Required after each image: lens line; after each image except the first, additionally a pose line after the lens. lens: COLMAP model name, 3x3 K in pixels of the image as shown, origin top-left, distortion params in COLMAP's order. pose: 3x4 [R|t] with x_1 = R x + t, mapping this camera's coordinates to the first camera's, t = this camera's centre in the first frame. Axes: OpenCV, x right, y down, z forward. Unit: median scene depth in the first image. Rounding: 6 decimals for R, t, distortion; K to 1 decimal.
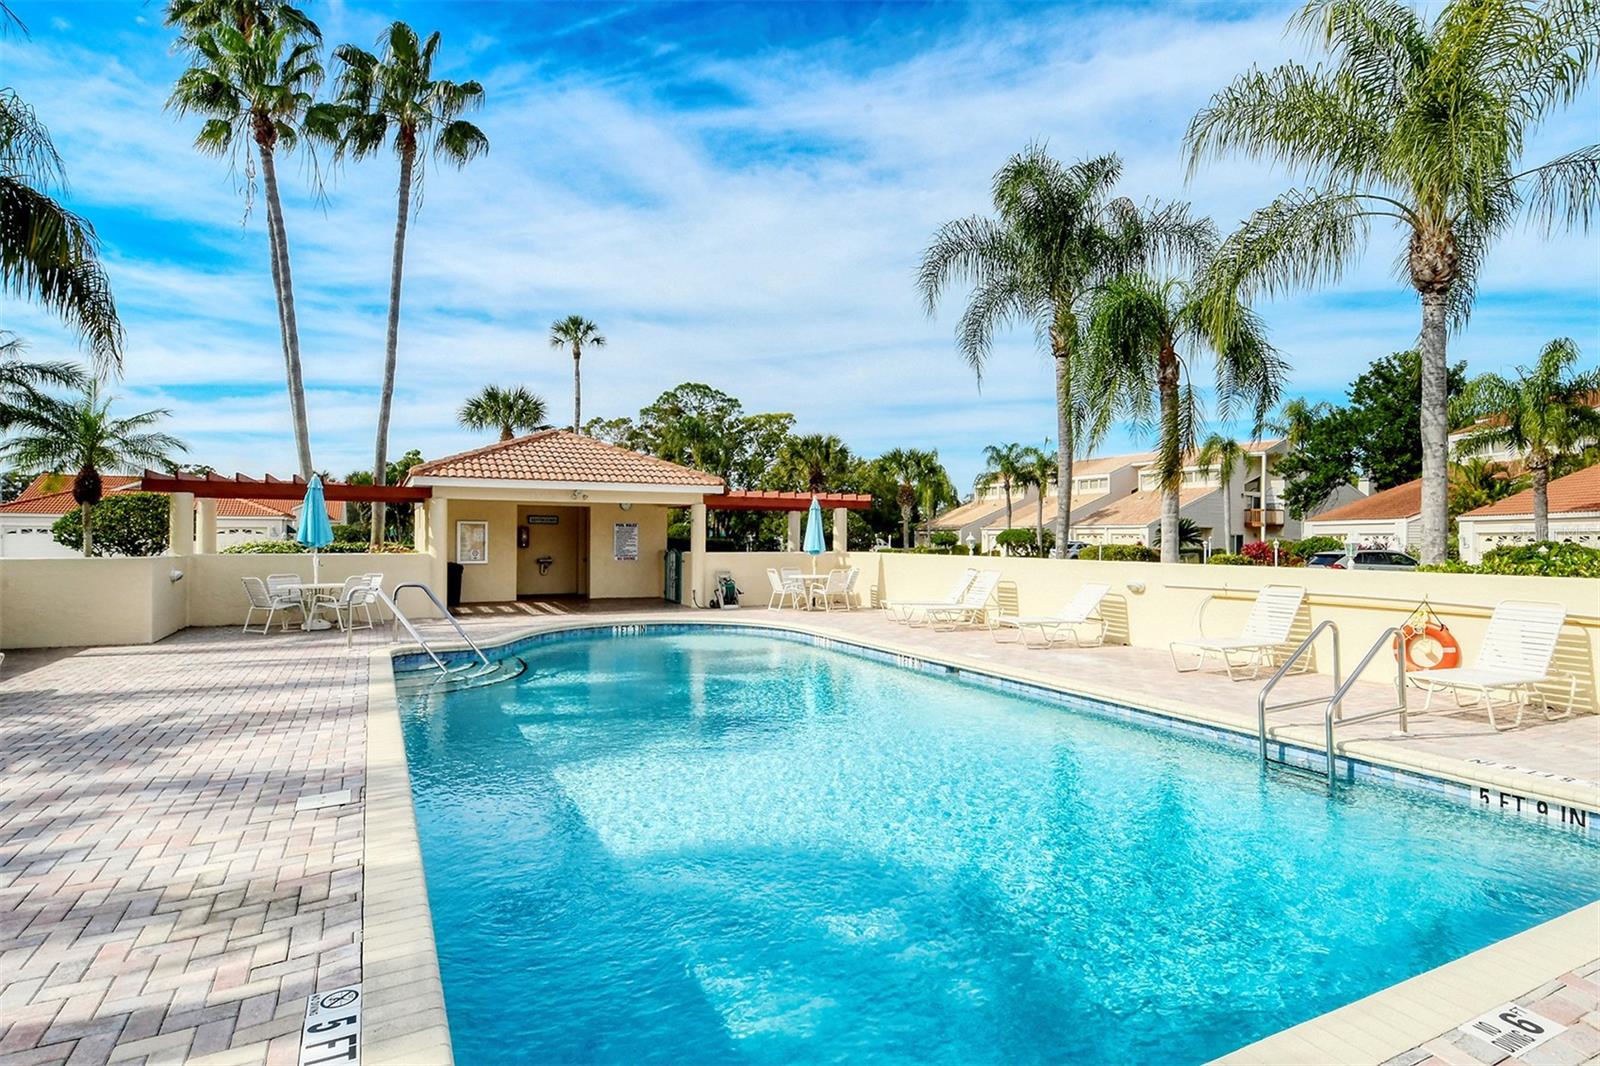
lens RADIAL K [[876.7, 0, 809.8], [0, 876.7, 537.7], [0, 0, 1]] dist [0.007661, 0.000243]
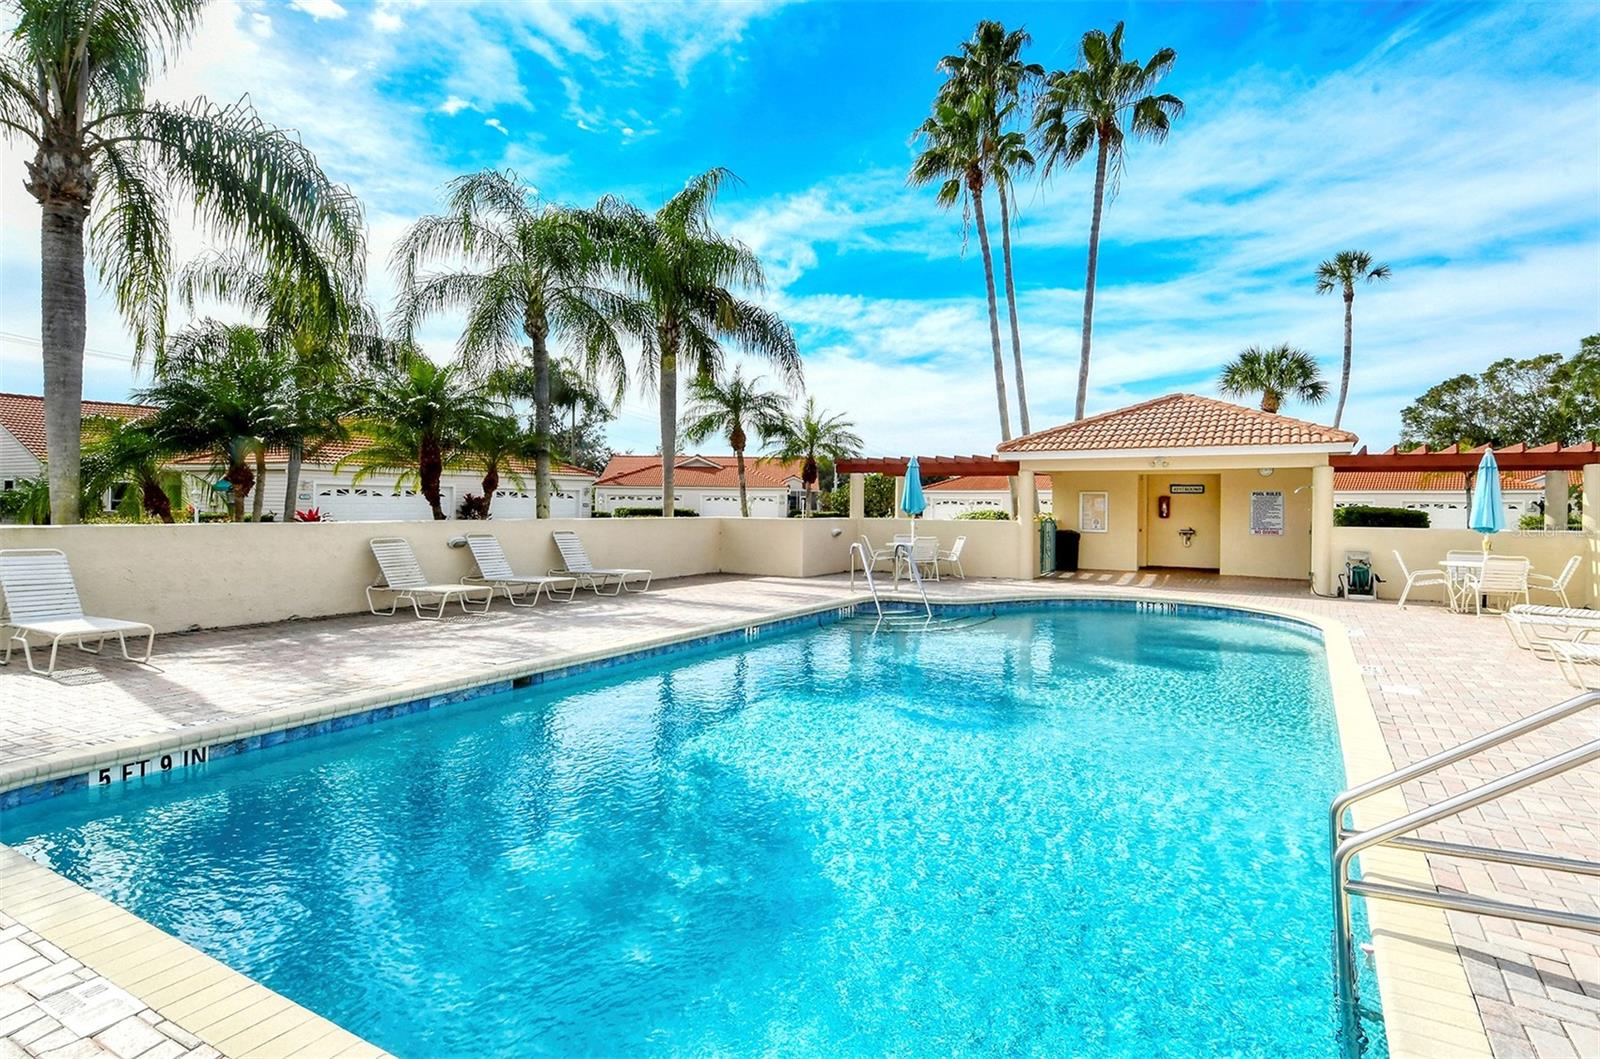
lens RADIAL K [[831.4, 0, 805.1], [0, 831.4, 519.7], [0, 0, 1]] dist [0.032219, -0.009394]
pose [[0.529369, 0.015656, -0.848247, 0.233452], [-0.005280, 0.999871, 0.015159, 0.001400], [0.848375, -0.003546, 0.529383, 0.156536]]
